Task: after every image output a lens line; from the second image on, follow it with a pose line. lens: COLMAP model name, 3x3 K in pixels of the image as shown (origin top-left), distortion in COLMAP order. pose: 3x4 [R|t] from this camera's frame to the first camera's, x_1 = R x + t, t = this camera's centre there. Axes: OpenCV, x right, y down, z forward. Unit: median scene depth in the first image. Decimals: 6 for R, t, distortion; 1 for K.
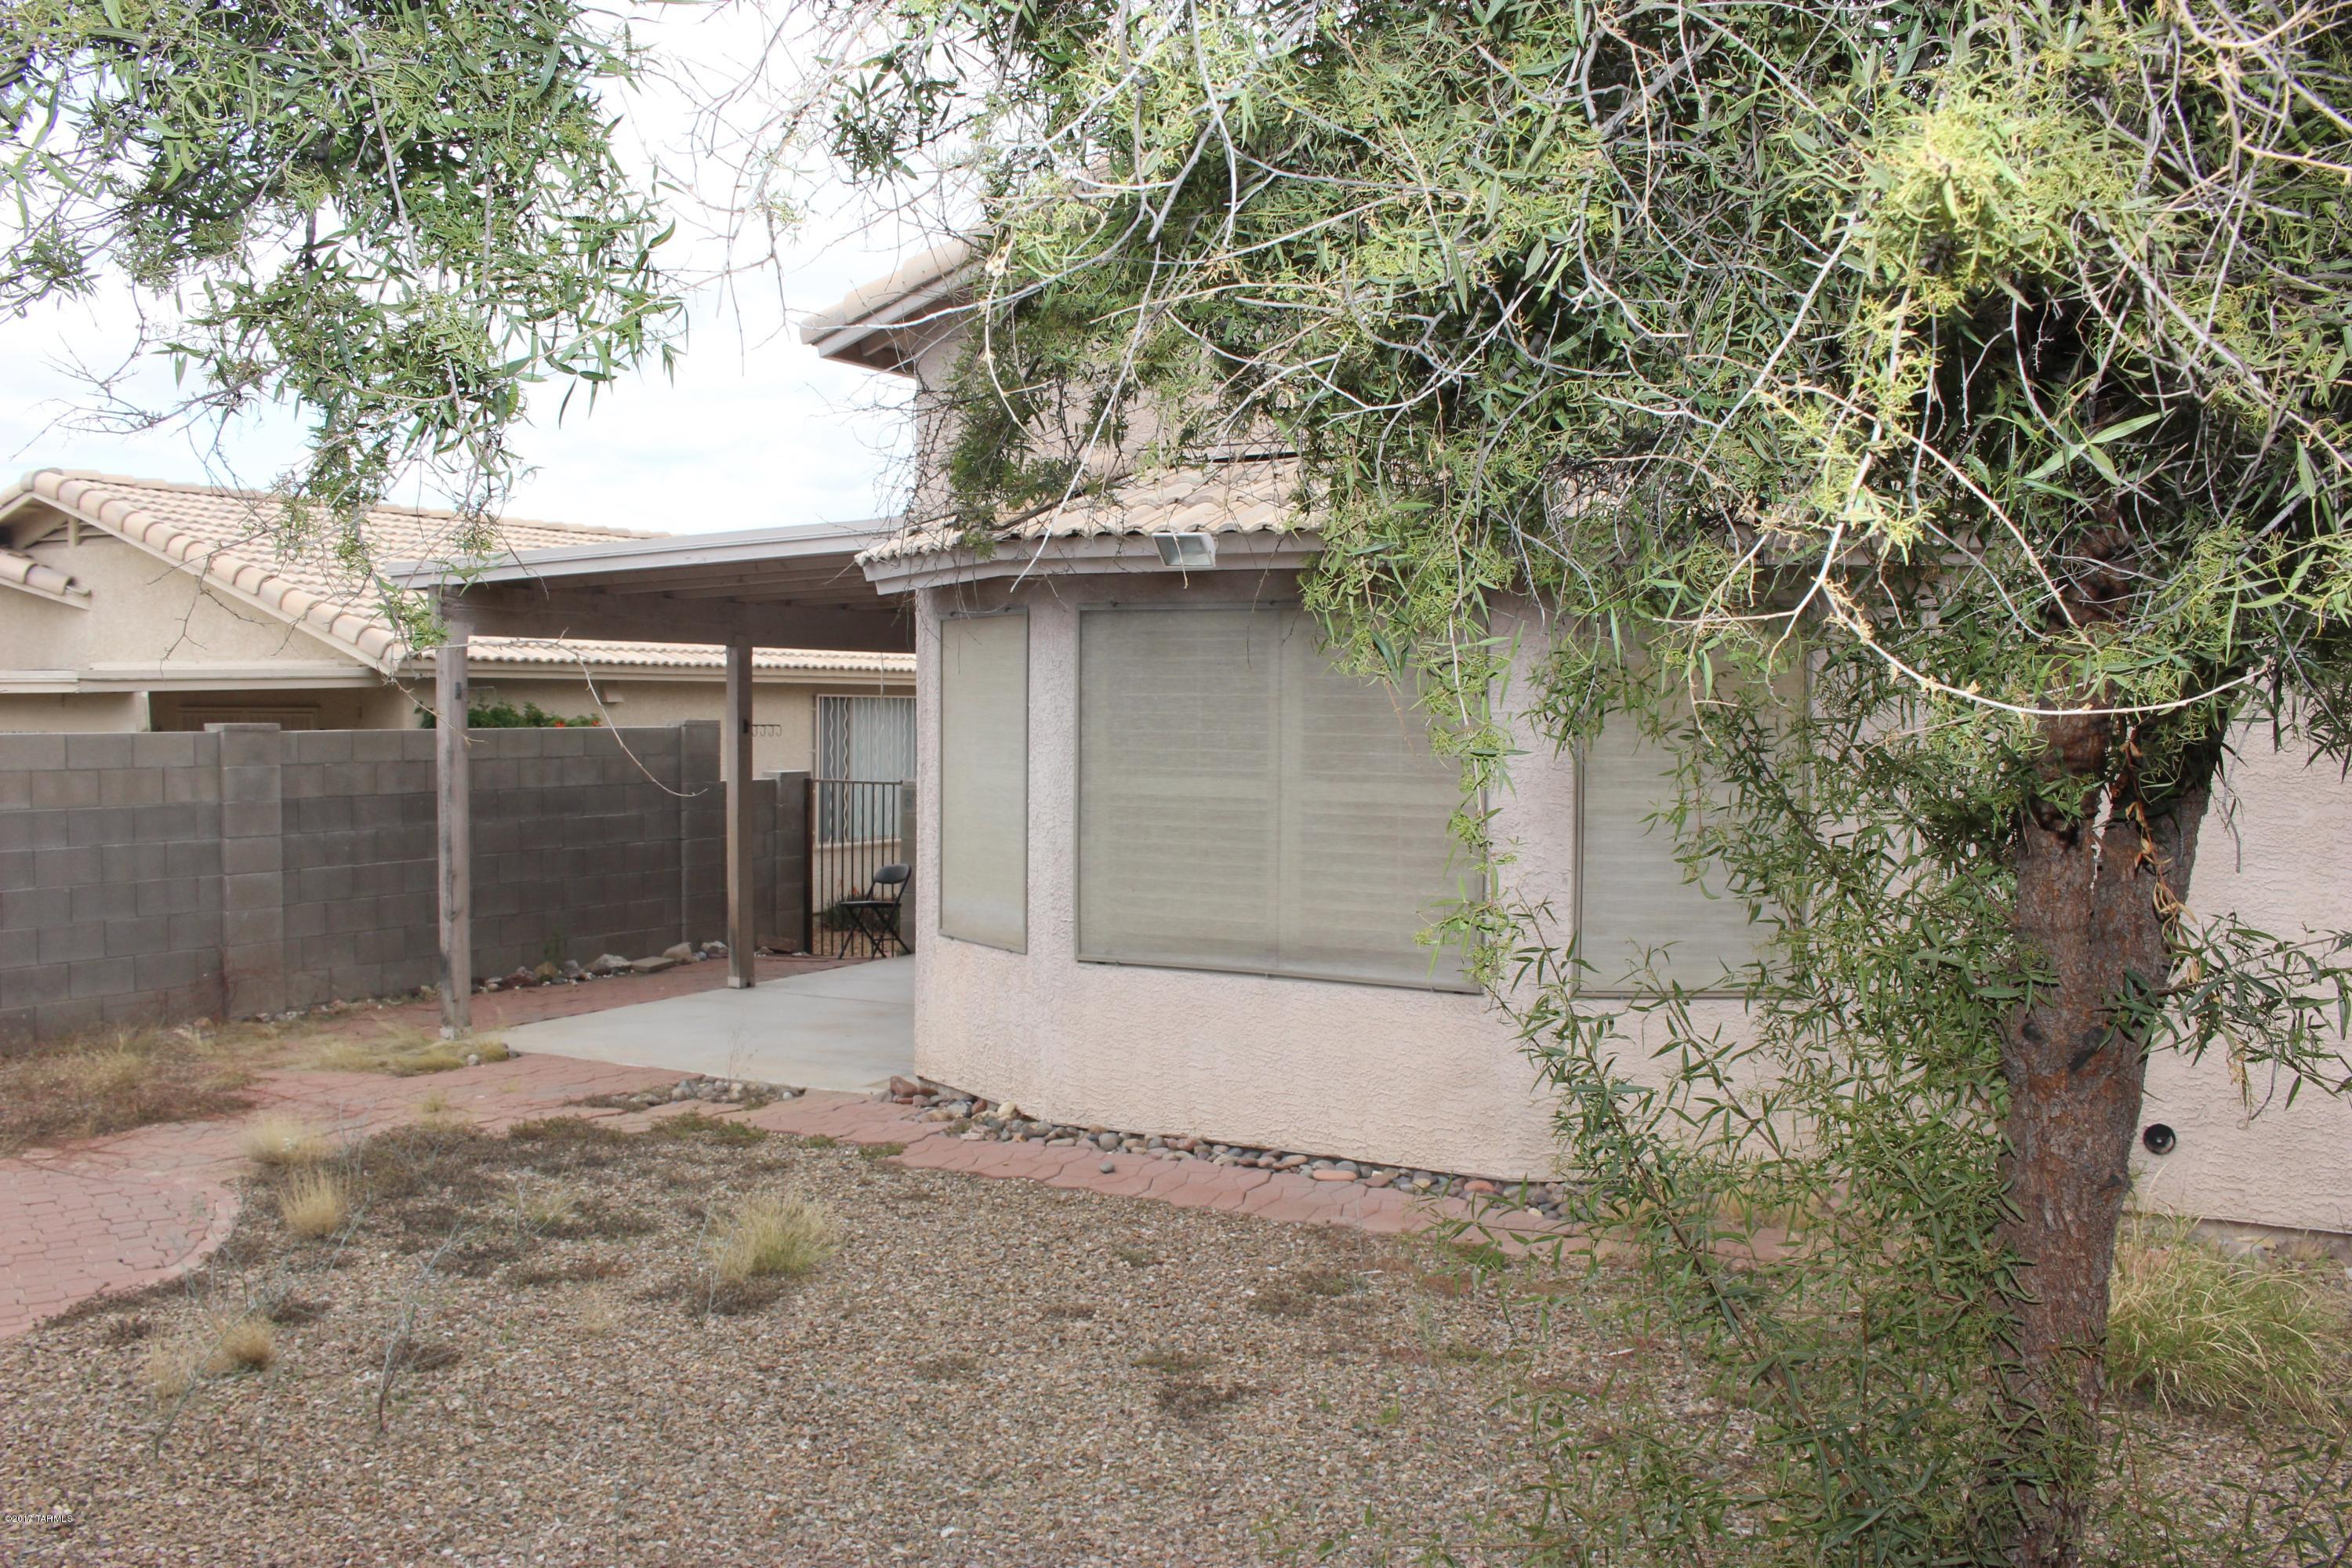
lens RADIAL K [[1962.7, 0, 1172.3], [0, 1962.7, 773.7], [0, 0, 1]] dist [-0.140418, 0.109939]
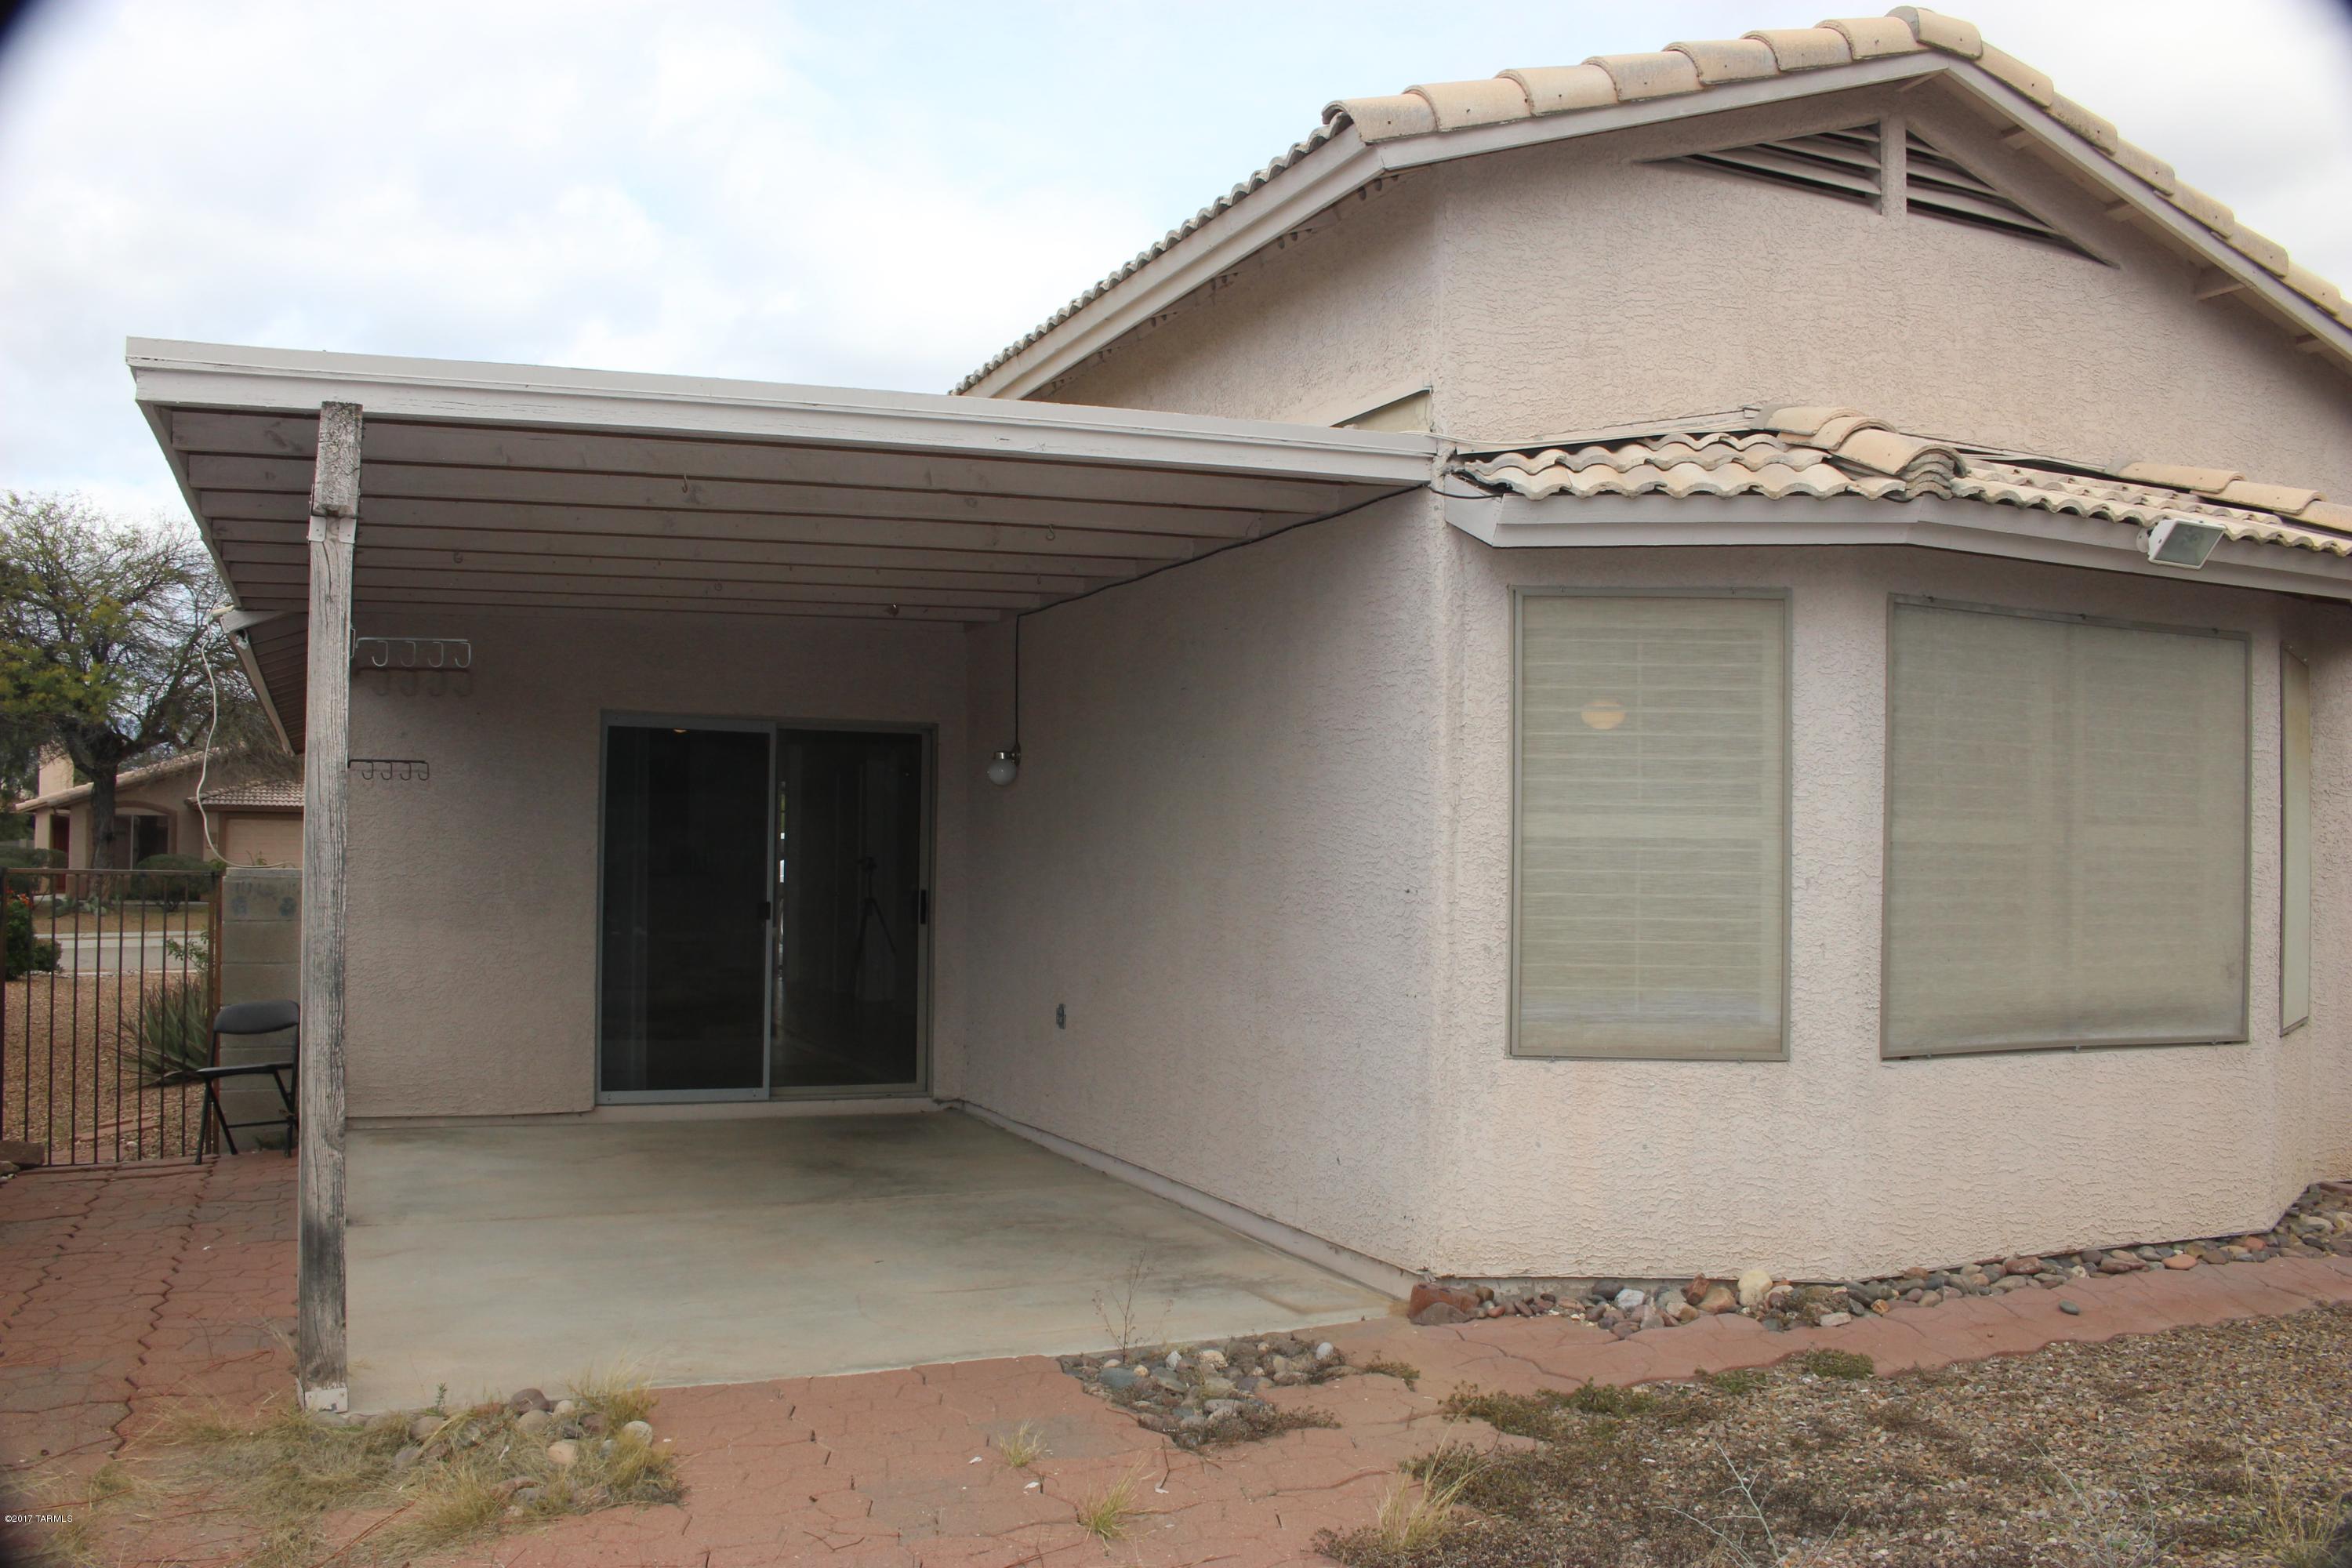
lens RADIAL K [[1962.7, 0, 1192.7], [0, 1962.7, 792.9], [0, 0, 1]] dist [-0.140418, 0.109939]
pose [[0.600721, 0.021631, 0.799166, -0.841007], [0.009858, 0.999357, -0.034460, 0.015650], [-0.799398, 0.028579, 0.600122, 0.788978]]
